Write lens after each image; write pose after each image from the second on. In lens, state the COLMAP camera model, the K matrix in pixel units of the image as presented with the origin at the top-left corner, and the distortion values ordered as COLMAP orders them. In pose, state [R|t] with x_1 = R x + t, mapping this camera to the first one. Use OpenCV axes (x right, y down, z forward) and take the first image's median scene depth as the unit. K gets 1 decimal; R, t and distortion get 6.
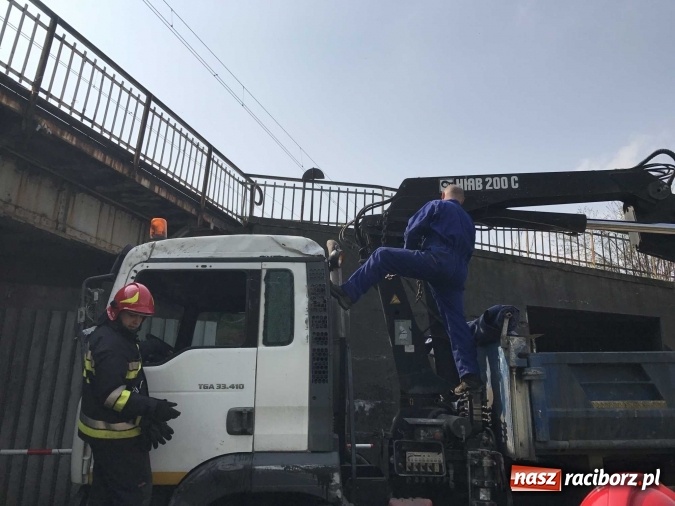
lens RADIAL K [[553.8, 0, 338.3], [0, 553.8, 242.6], [0, 0, 1]] dist [0.044095, -0.034905]
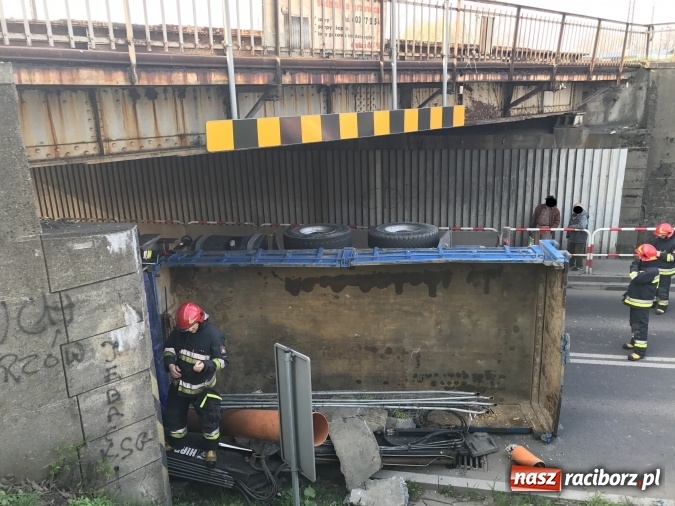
lens RADIAL K [[553.8, 0, 338.8], [0, 553.8, 247.6], [0, 0, 1]] dist [0.044095, -0.034905]
pose [[0.887234, 0.070530, -0.455896, -0.317107], [0.179381, 0.857727, 0.481796, -0.830363], [0.425016, -0.509245, 0.748353, -1.071923]]
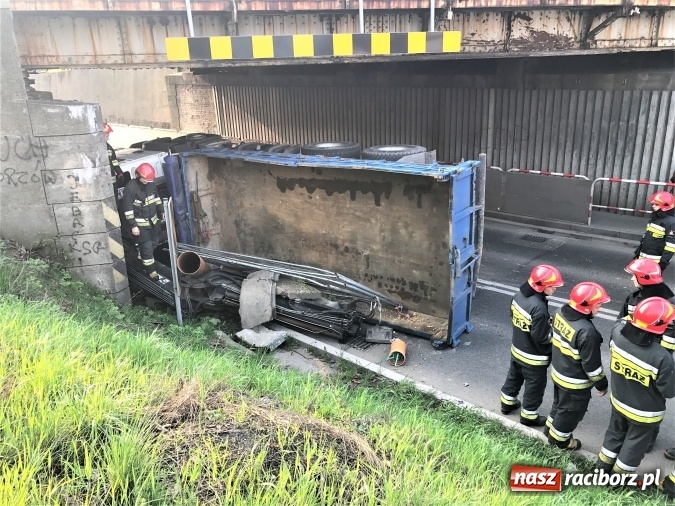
lens RADIAL K [[553.8, 0, 334.8], [0, 553.8, 247.7], [0, 0, 1]] dist [0.044095, -0.034905]
pose [[0.535638, 0.227042, -0.813354, 0.548379], [0.278841, 0.861599, 0.424141, -0.592087], [0.797082, -0.453982, 0.398196, -0.747043]]
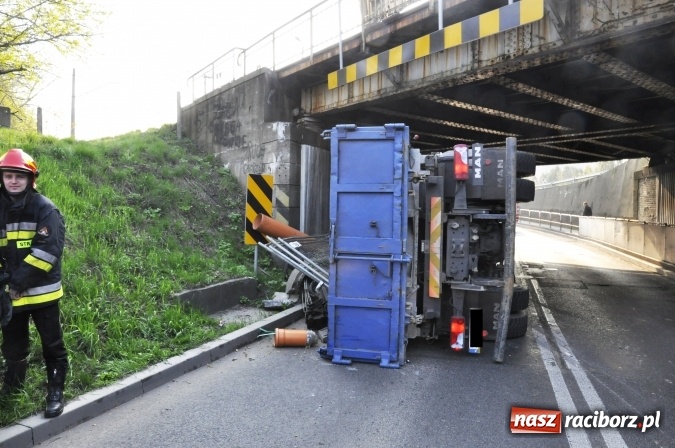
lens RADIAL K [[470.7, 0, 338.0], [0, 470.7, 215.3], [0, 0, 1]] dist [-0.109139, 0.081097]
pose [[-0.572321, -0.026938, -0.819587, 0.341543], [0.195755, 0.966077, -0.168449, 0.238534], [0.796322, -0.256845, -0.547633, 0.590308]]
